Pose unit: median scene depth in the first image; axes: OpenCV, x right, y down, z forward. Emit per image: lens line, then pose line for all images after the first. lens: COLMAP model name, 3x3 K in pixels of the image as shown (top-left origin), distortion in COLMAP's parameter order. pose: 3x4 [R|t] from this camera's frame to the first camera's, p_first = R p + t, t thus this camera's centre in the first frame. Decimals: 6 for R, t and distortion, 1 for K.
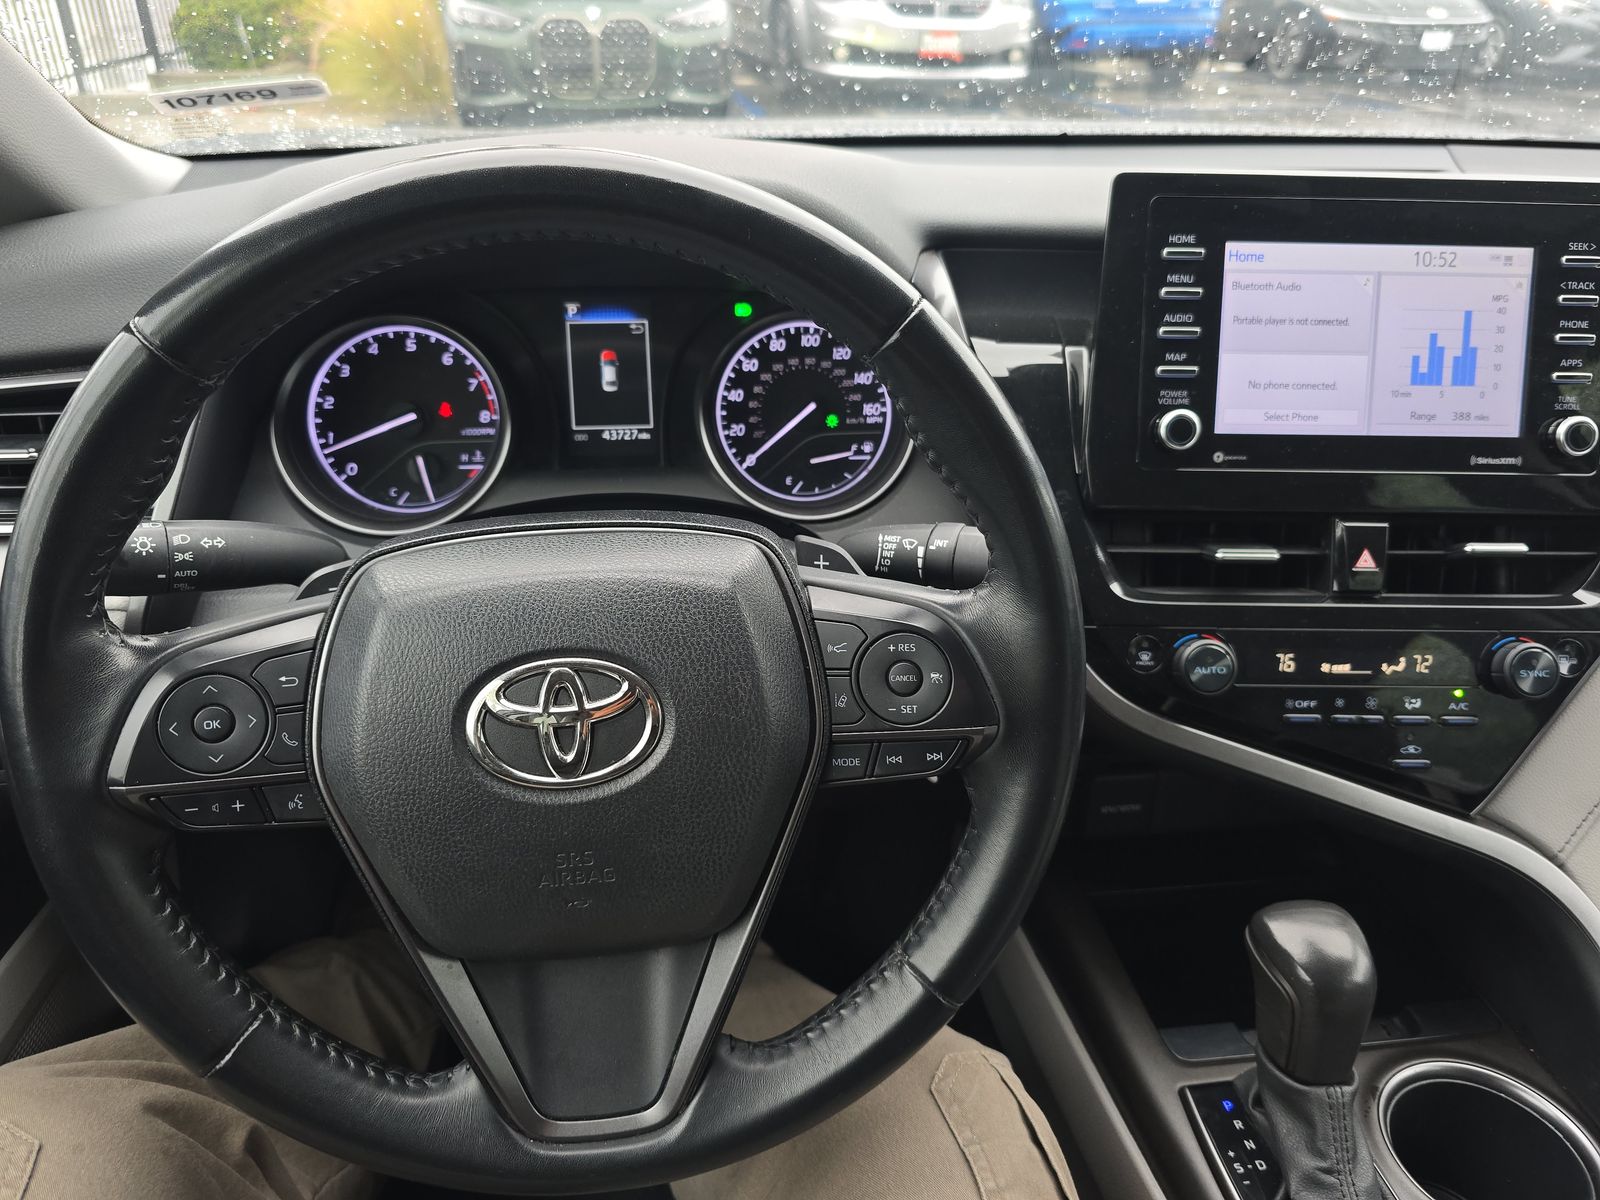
lens RADIAL K [[1076.6, 0, 786.2], [0, 1076.6, 605.7], [0, 0, 1]] dist [0.040541, -0.045072]
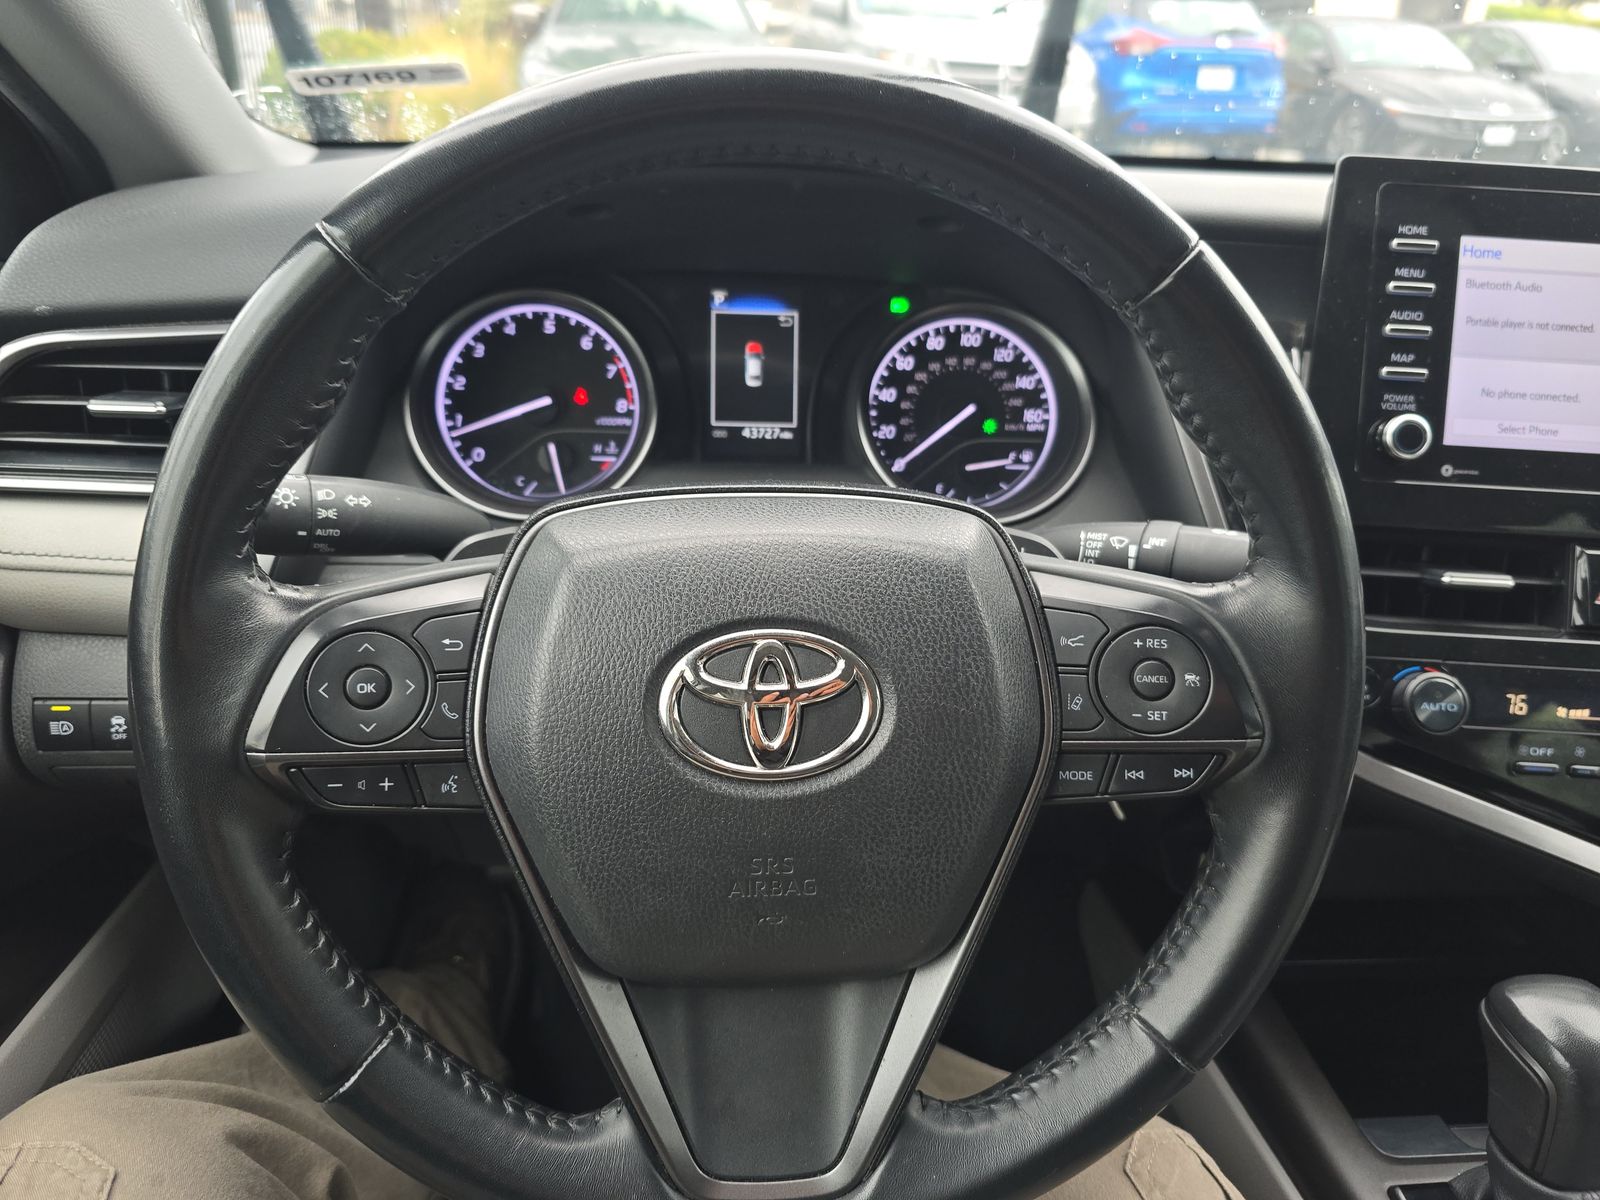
lens RADIAL K [[1076.6, 0, 786.2], [0, 1076.6, 605.7], [0, 0, 1]] dist [0.040541, -0.045072]
pose [[0.998463, 0.046361, -0.030383, -0.125008], [-0.048092, 0.997100, -0.058979, 0.058662], [0.027560, 0.060349, 0.997797, 0.100005]]
